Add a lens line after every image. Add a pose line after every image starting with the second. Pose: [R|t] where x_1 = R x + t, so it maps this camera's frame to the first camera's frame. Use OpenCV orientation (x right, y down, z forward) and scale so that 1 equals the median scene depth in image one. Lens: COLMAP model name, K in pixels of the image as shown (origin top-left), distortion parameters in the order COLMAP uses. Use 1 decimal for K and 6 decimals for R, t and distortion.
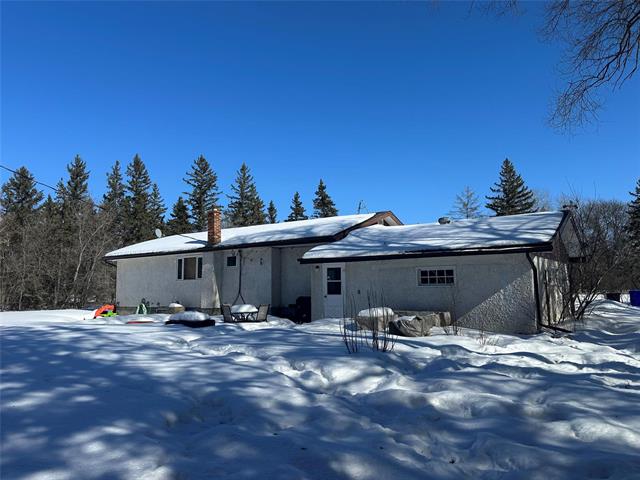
lens RADIAL K [[465.0, 0, 320.0], [0, 465.0, 240.0], [0, 0, 1]] dist [0.073860, 0.000762]
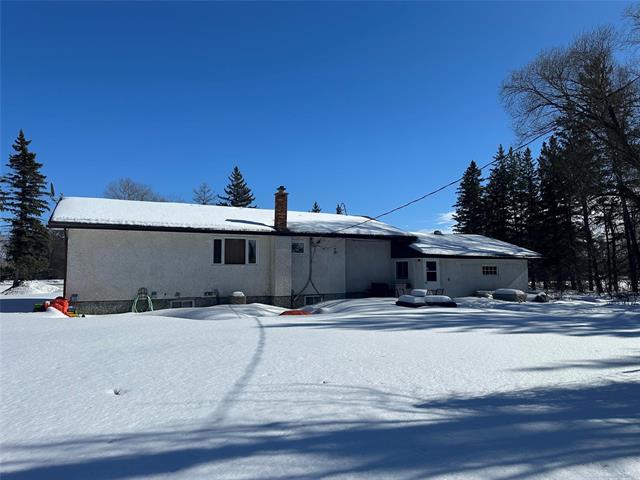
lens RADIAL K [[465.0, 0, 320.0], [0, 465.0, 240.0], [0, 0, 1]] dist [0.073860, 0.000762]
pose [[0.477275, 0.075583, 0.875498, -1.051796], [-0.096260, 0.994796, -0.033406, 0.058407], [-0.873466, -0.068331, 0.482066, 0.497065]]
